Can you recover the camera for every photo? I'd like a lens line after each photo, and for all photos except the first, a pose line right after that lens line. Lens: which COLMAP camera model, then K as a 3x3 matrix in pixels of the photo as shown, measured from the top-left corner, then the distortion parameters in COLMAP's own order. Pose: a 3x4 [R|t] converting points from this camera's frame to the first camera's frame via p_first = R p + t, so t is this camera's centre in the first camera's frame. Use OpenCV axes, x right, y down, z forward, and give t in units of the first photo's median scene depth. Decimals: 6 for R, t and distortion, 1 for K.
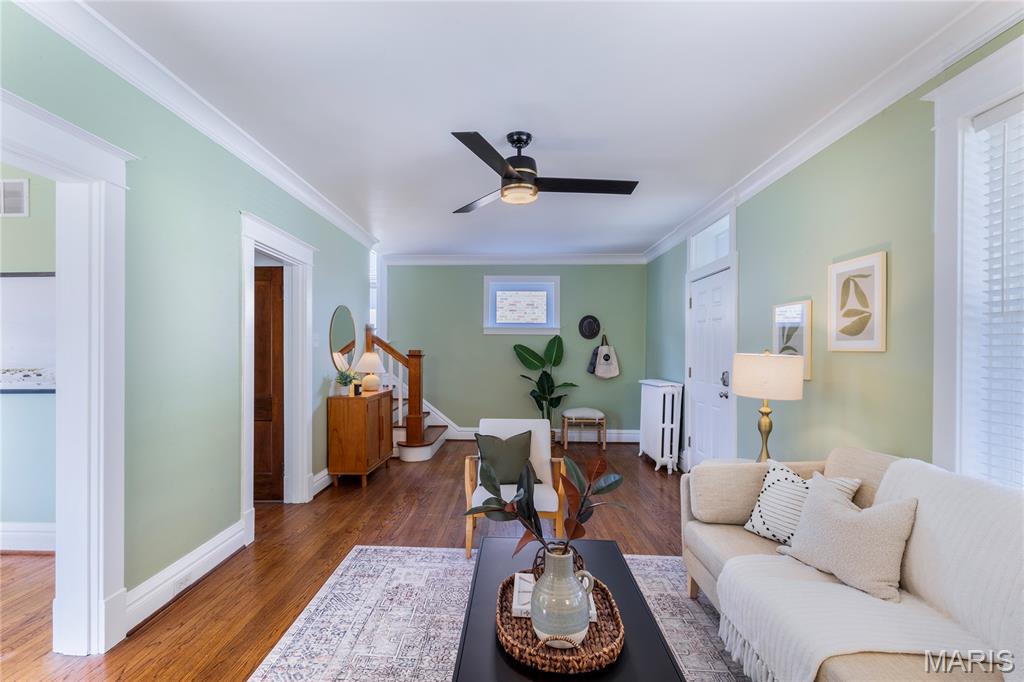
lens RADIAL K [[463.9, 0, 490.1], [0, 463.9, 350.3], [0, 0, 1]] dist [0.003195, 0.000283]
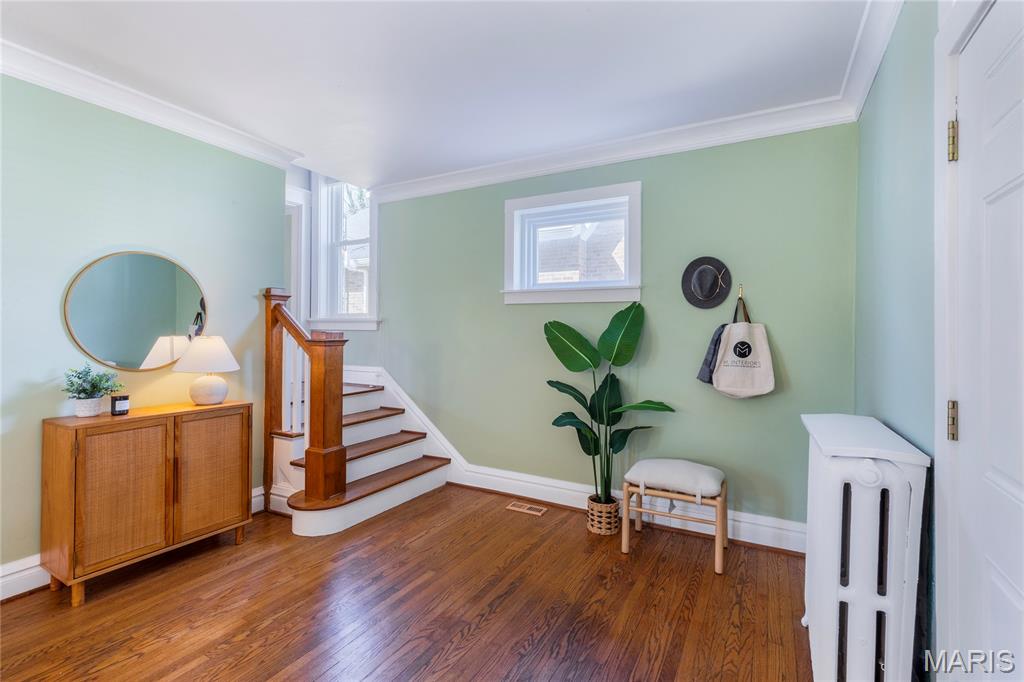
lens RADIAL K [[468.9, 0, 509.9], [0, 468.9, 328.0], [0, 0, 1]] dist [0.001697, -0.000008]
pose [[0.897326, -0.002641, -0.441361, 0.278084], [-0.002596, 0.999933, -0.011261, 0.001275], [0.441361, 0.011251, 0.897259, 0.566449]]
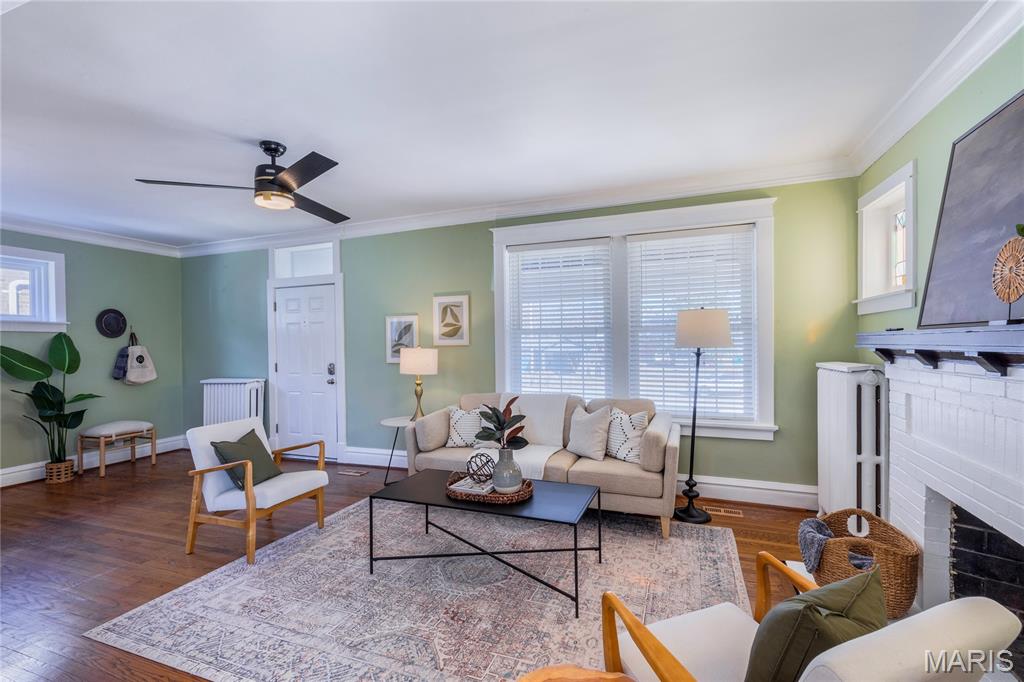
lens RADIAL K [[457.6, 0, 514.2], [0, 457.6, 345.9], [0, 0, 1]] dist [0.001995, 0.000309]
pose [[0.303212, -0.013023, 0.952834, -0.388996], [0.019264, 0.999786, 0.007534, -0.002284], [-0.952728, 0.016071, 0.303398, 0.087520]]
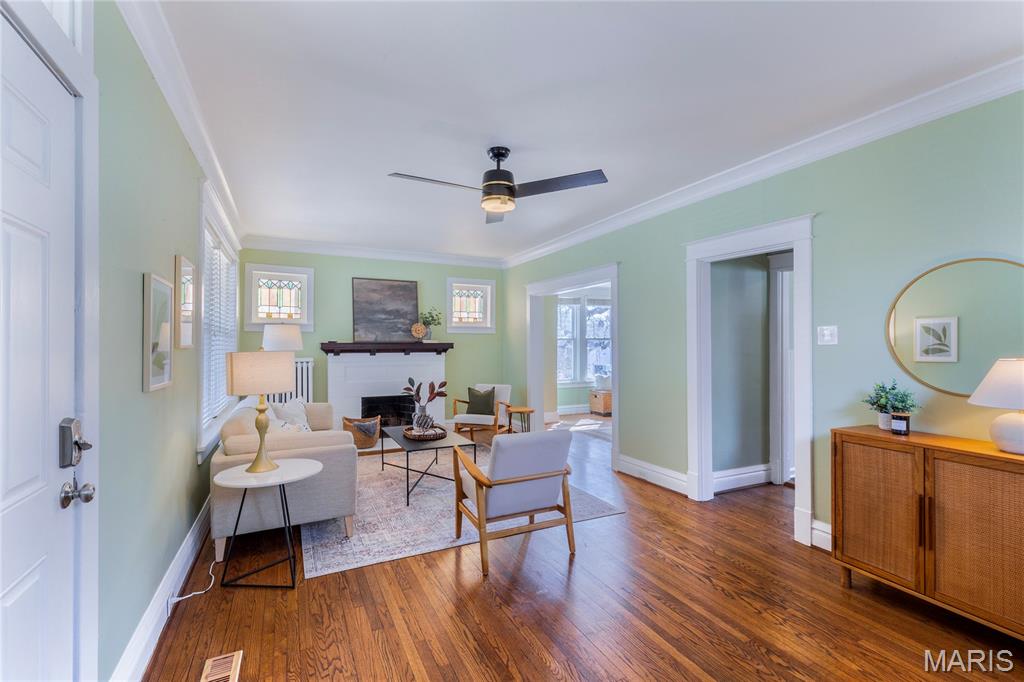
lens RADIAL K [[457.6, 0, 514.2], [0, 457.6, 345.9], [0, 0, 1]] dist [0.001995, 0.000309]
pose [[-0.872764, -0.002358, -0.488136, 0.278438], [-0.004156, 0.999988, 0.002600, -0.003679], [0.488124, 0.004298, -0.872763, 0.986590]]
